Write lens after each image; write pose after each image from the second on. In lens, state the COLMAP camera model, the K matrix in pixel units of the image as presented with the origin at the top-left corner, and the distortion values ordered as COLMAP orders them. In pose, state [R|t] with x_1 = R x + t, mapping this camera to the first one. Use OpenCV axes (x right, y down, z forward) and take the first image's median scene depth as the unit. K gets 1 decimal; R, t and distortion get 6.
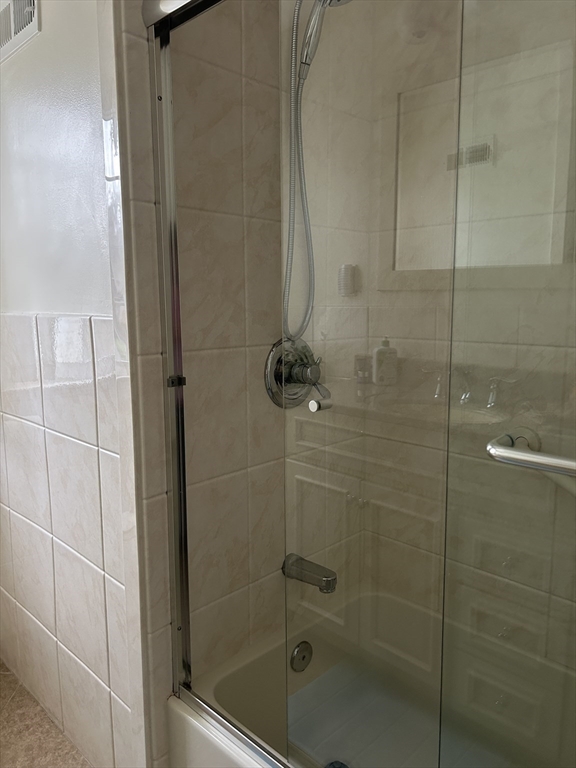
lens RADIAL K [[578.2, 0, 285.5], [0, 578.2, 386.7], [0, 0, 1]] dist [0.060267, -0.065274]
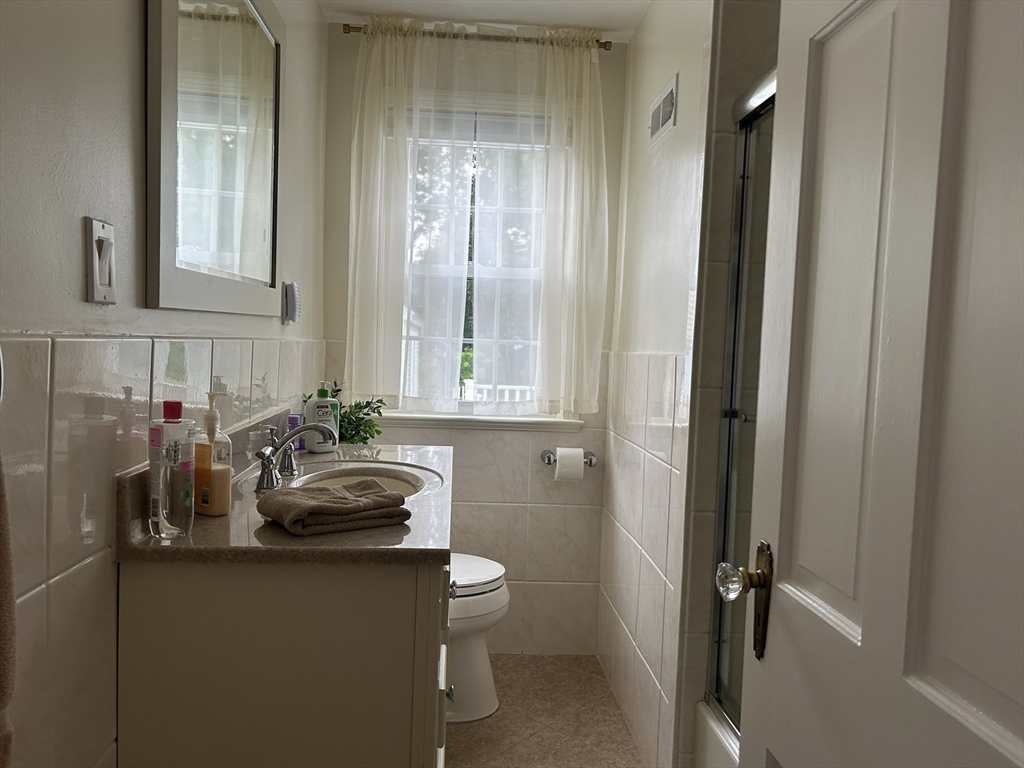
lens RADIAL K [[771.0, 0, 513.6], [0, 771.0, 382.0], [0, 0, 1]] dist [0.060267, -0.065274]
pose [[0.758617, 0.067314, -0.648050, 0.444521], [-0.135467, 0.989208, -0.055830, 0.068554], [0.637298, 0.130143, 0.759549, -0.410086]]
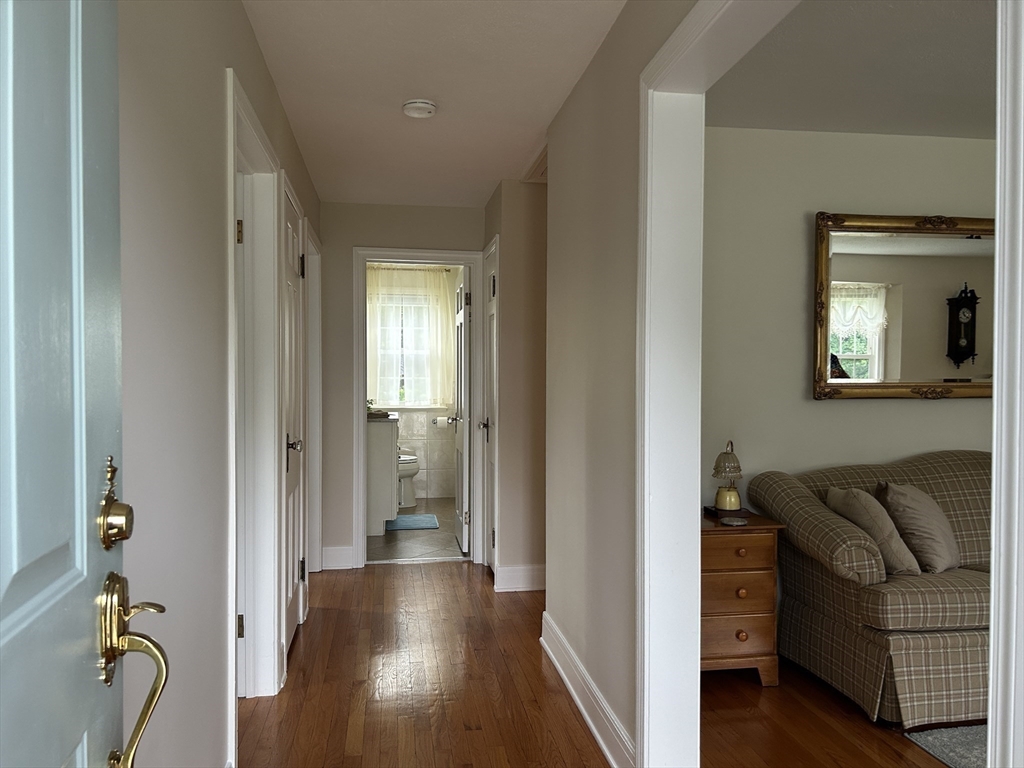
lens RADIAL K [[771.0, 0, 513.3], [0, 771.0, 385.1], [0, 0, 1]] dist [0.060267, -0.065274]
pose [[0.811062, 0.012327, -0.584830, 2.177533], [-0.089994, 0.990505, -0.103929, 0.313504], [0.577996, 0.136924, 0.804470, -2.187694]]
